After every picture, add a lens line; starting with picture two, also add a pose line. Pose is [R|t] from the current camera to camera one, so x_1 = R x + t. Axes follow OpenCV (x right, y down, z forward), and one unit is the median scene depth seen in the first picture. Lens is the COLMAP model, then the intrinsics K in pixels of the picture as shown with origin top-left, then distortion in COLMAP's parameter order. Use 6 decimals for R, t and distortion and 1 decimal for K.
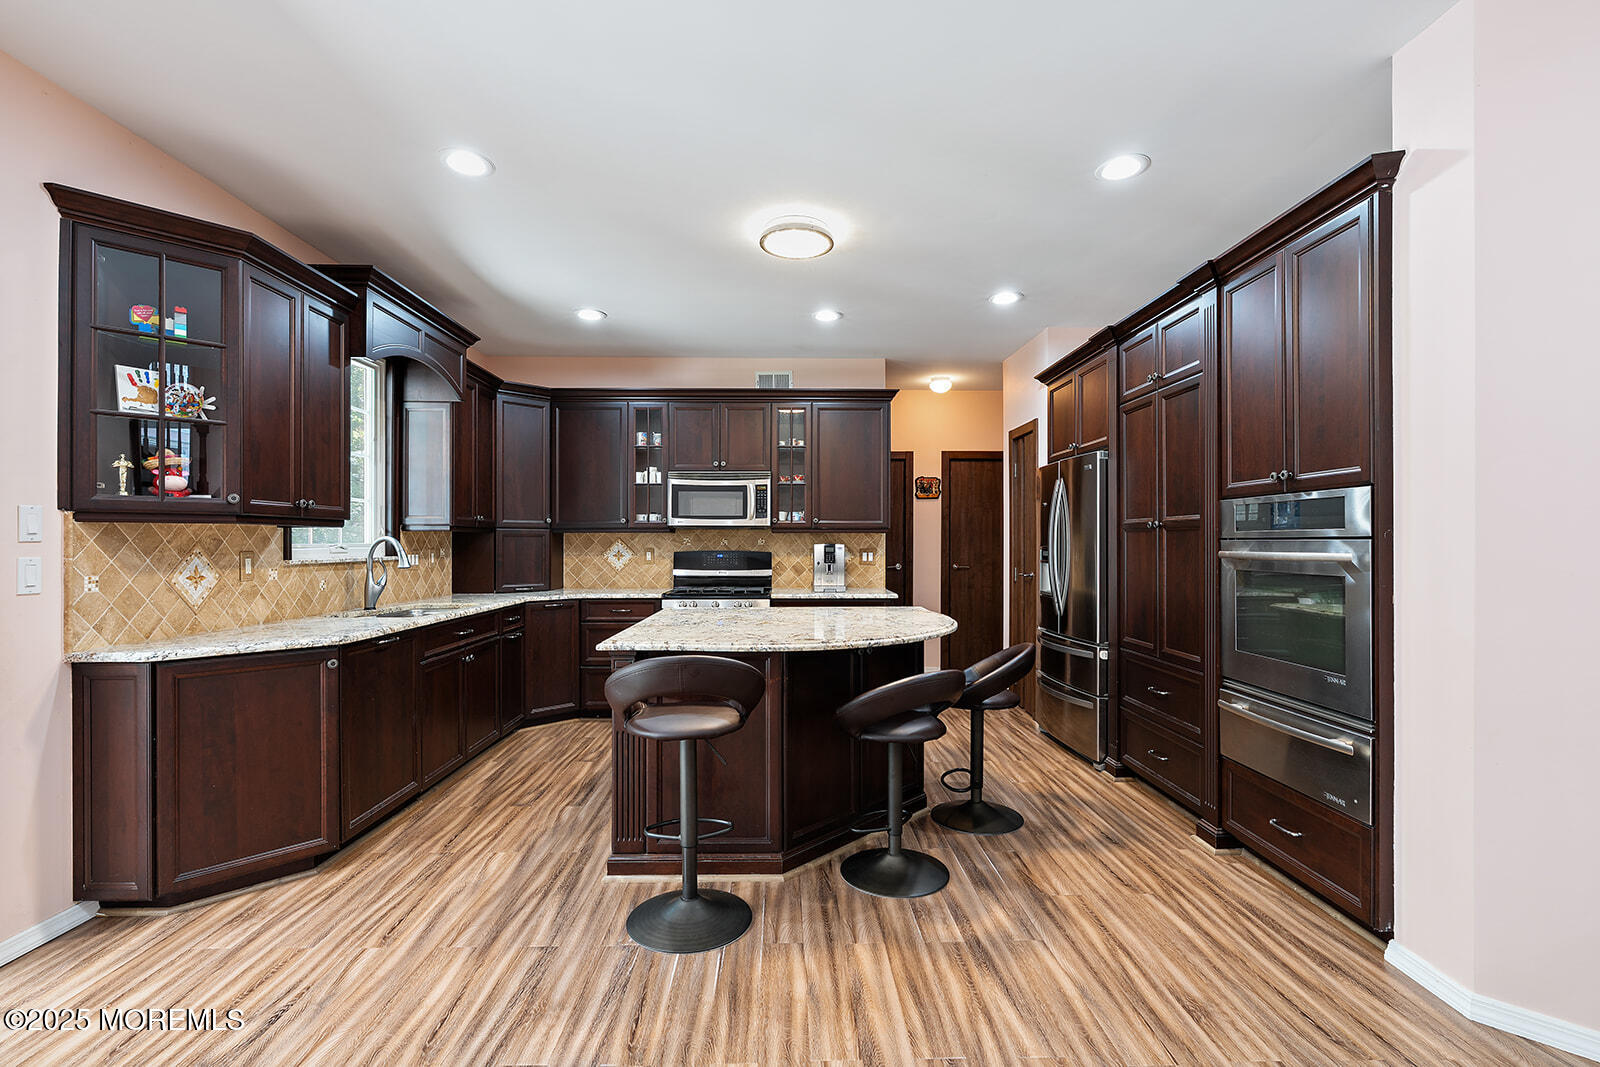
lens RADIAL K [[713.7, 0, 748.5], [0, 713.7, 535.5], [0, 0, 1]] dist [-0.007857, 0.001118]
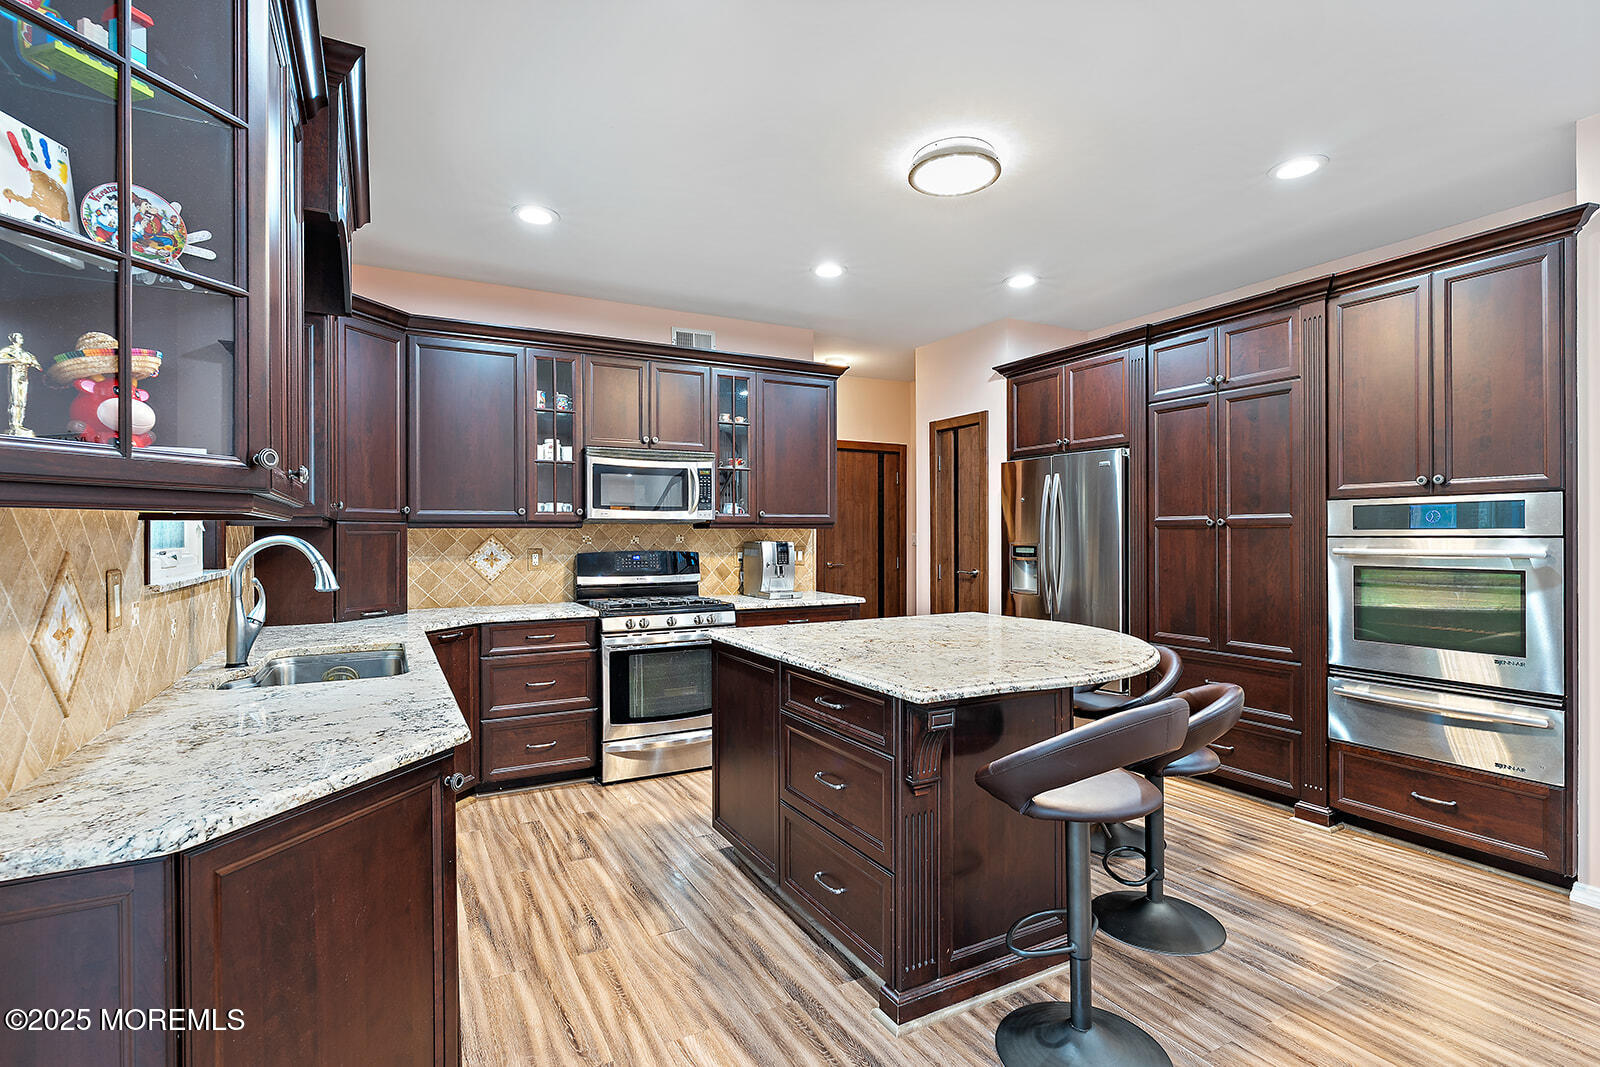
lens RADIAL K [[772.4, 0, 745.4], [0, 772.4, 531.7], [0, 0, 1]] dist [-0.010627, 0.001919]
pose [[0.883545, -0.000815, 0.468345, -0.629394], [-0.001051, 0.999993, 0.003724, -0.005805], [-0.468345, -0.003783, 0.883538, 0.379275]]
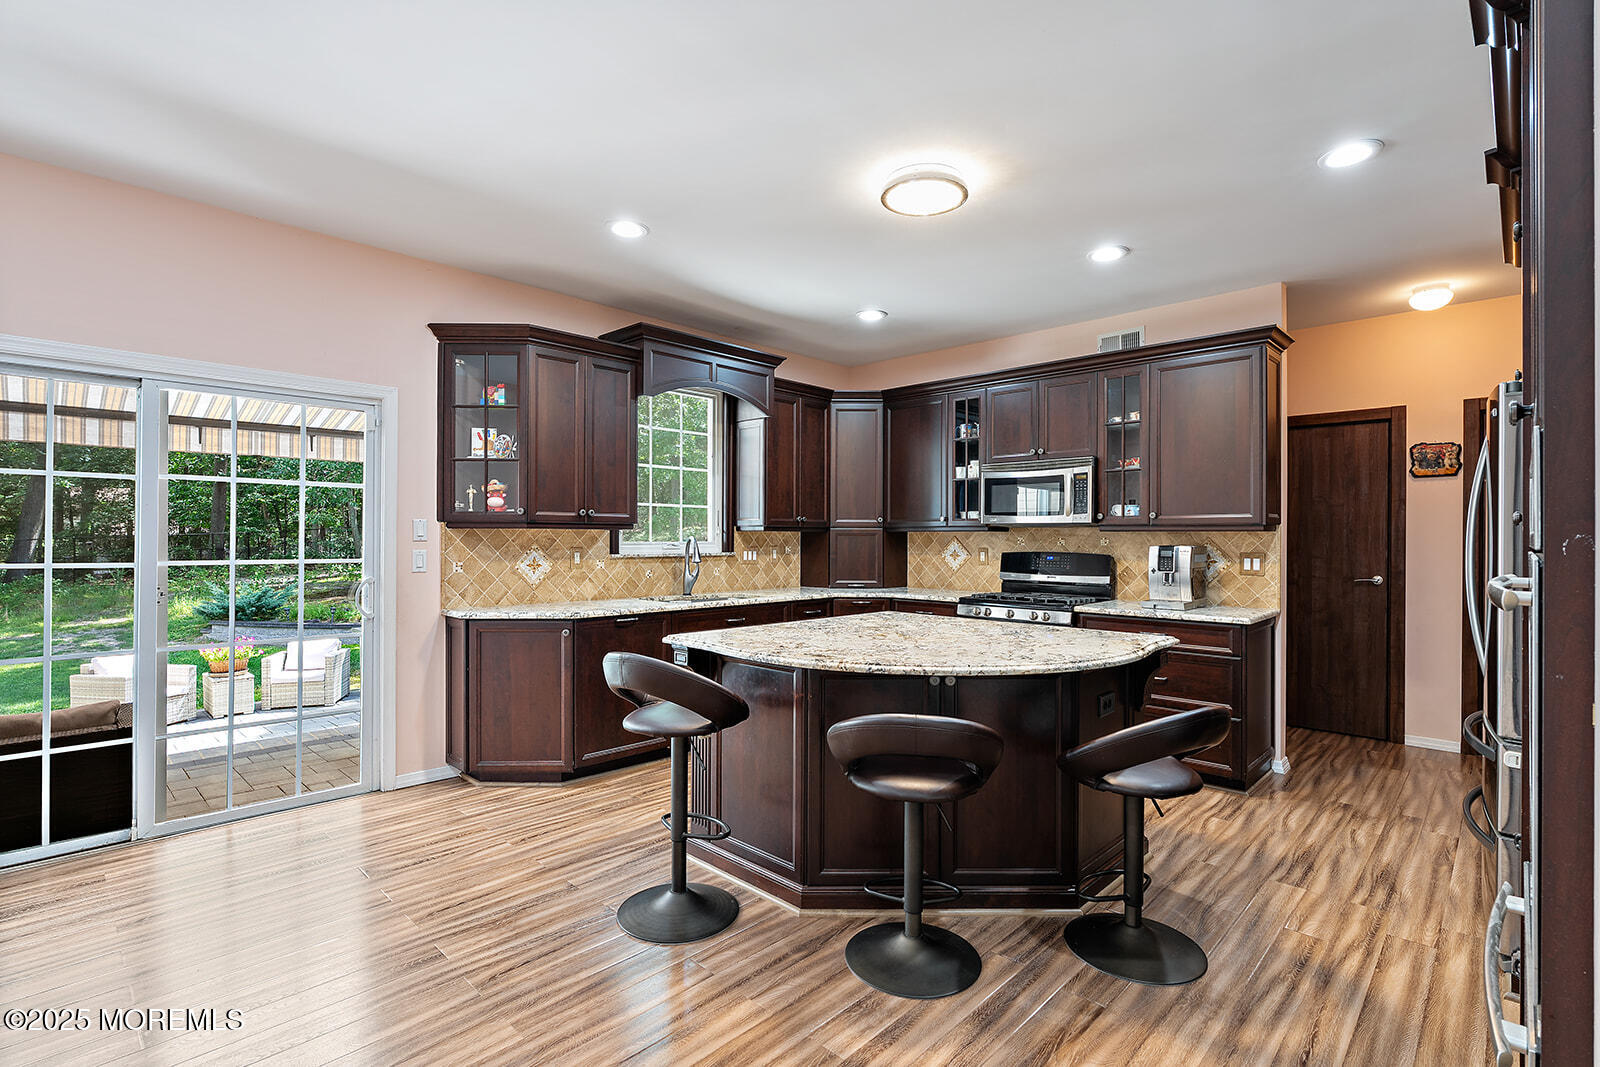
lens RADIAL K [[713.7, 0, 780.3], [0, 713.7, 532.4], [0, 0, 1]] dist [-0.007857, 0.001118]
pose [[0.721868, -0.001261, -0.692030, 0.608418], [0.002969, 0.999995, 0.001276, -0.008602], [0.692024, -0.002976, 0.721868, 0.296839]]
